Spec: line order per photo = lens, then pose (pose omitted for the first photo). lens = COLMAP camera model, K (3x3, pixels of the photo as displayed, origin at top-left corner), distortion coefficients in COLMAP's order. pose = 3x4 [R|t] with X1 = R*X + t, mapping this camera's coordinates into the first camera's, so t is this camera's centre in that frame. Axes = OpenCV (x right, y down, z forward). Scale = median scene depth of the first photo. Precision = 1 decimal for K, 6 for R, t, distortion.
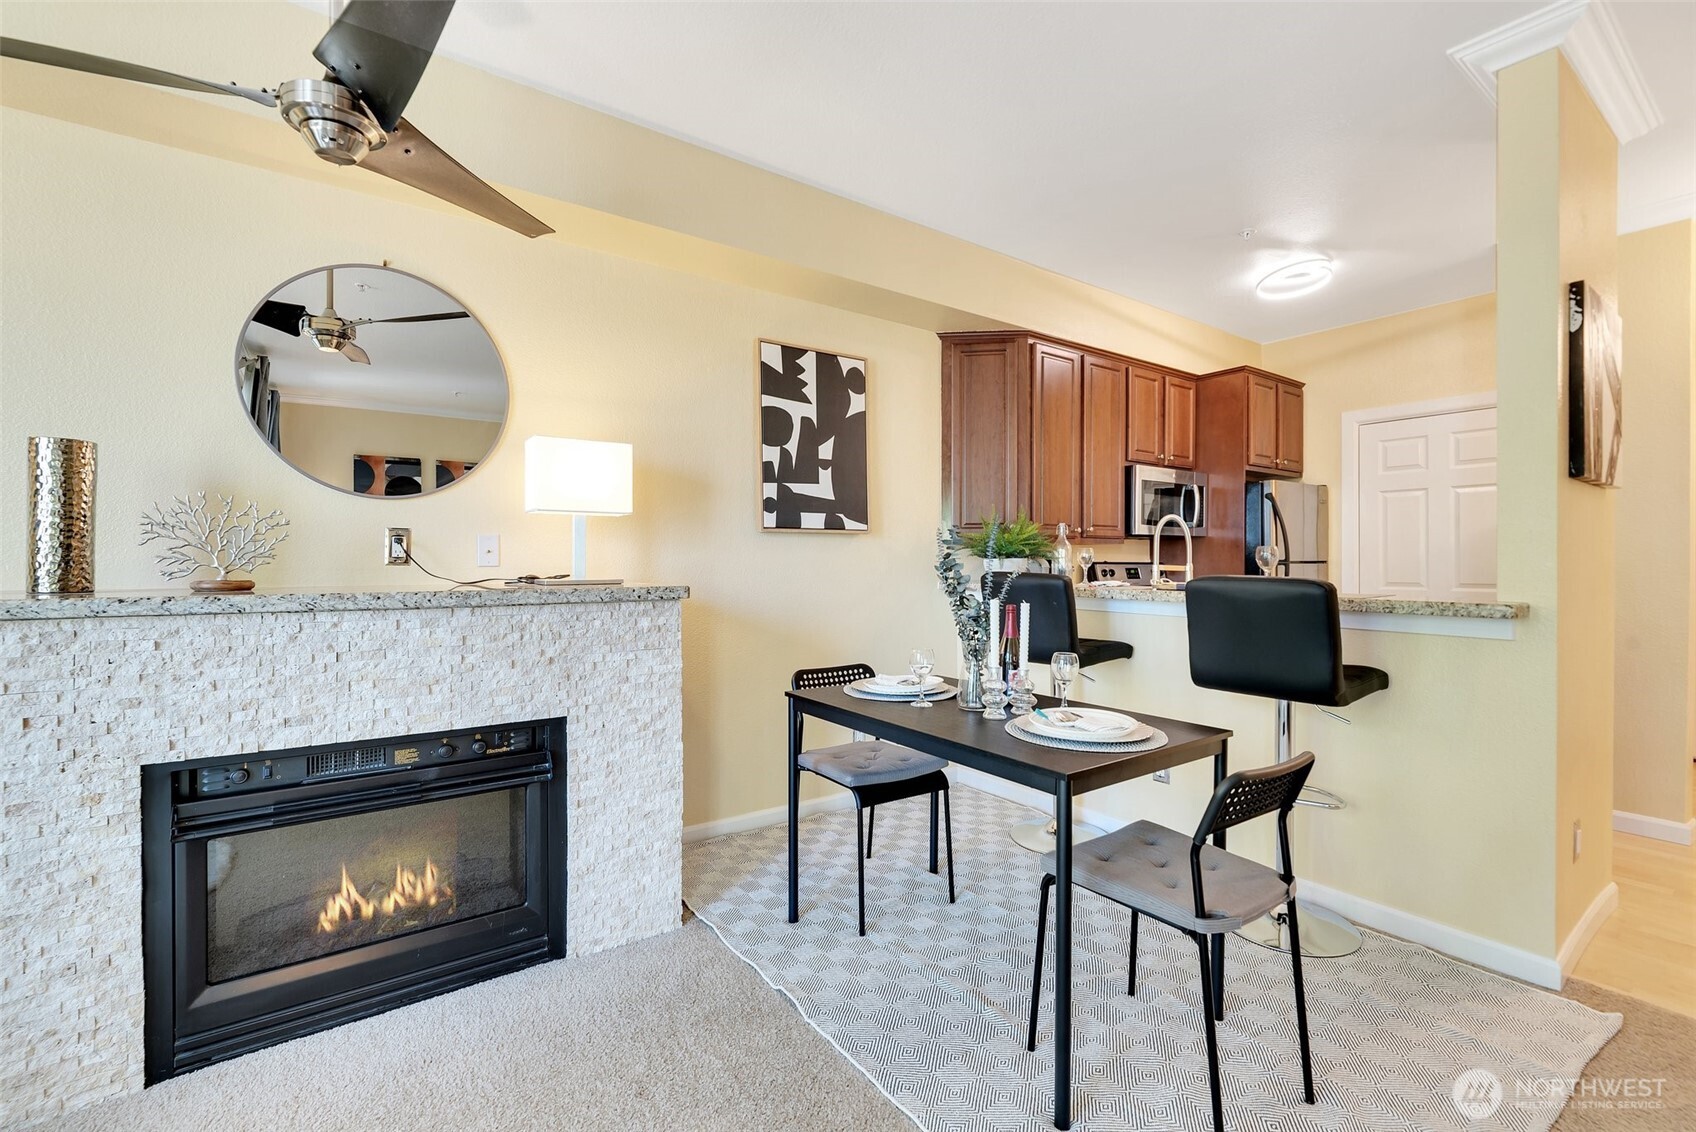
lens RADIAL K [[722.8, 0, 839.3], [0, 722.8, 561.7], [0, 0, 1]] dist [-0.001245, -0.000751]
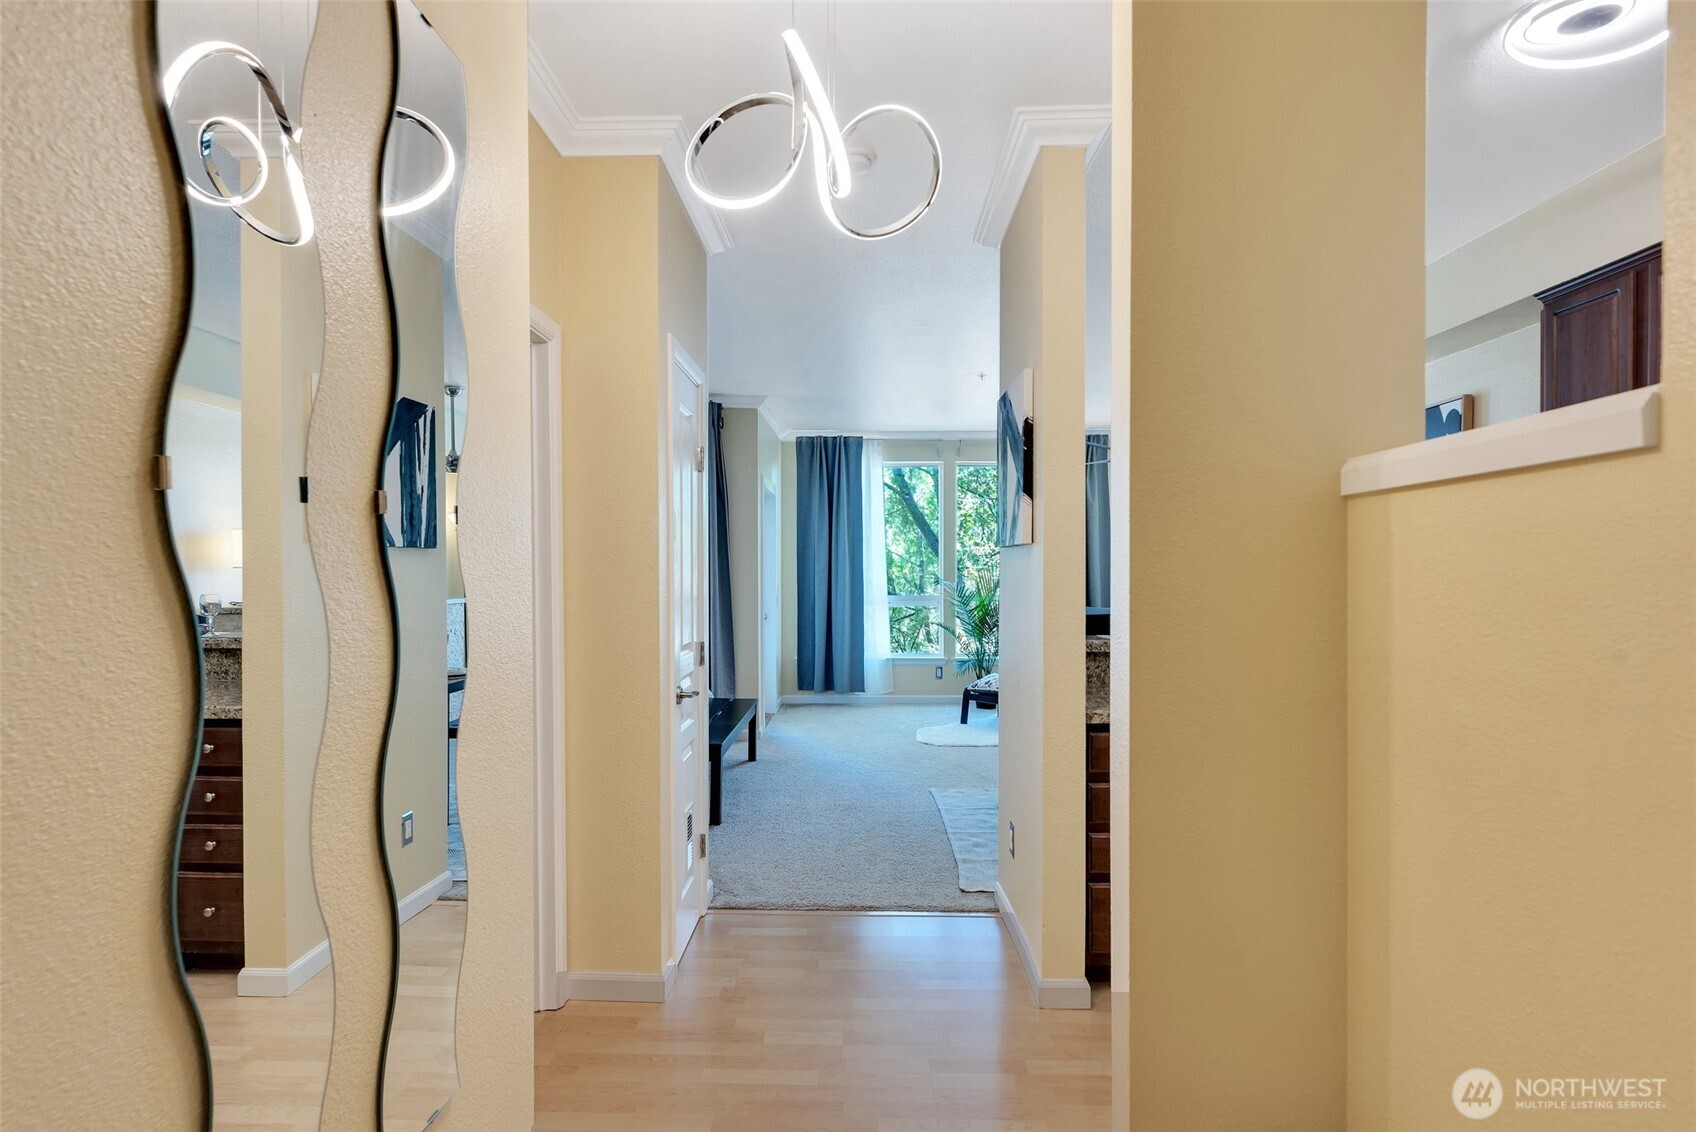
lens RADIAL K [[869.8, 0, 840.0], [0, 869.8, 568.2], [0, 0, 1]] dist [0.000744, 0.000196]
pose [[-0.598763, -0.002907, -0.800921, 1.616577], [-0.000949, 0.999995, -0.002920, -0.046259], [0.800925, -0.000989, -0.598763, 1.117425]]
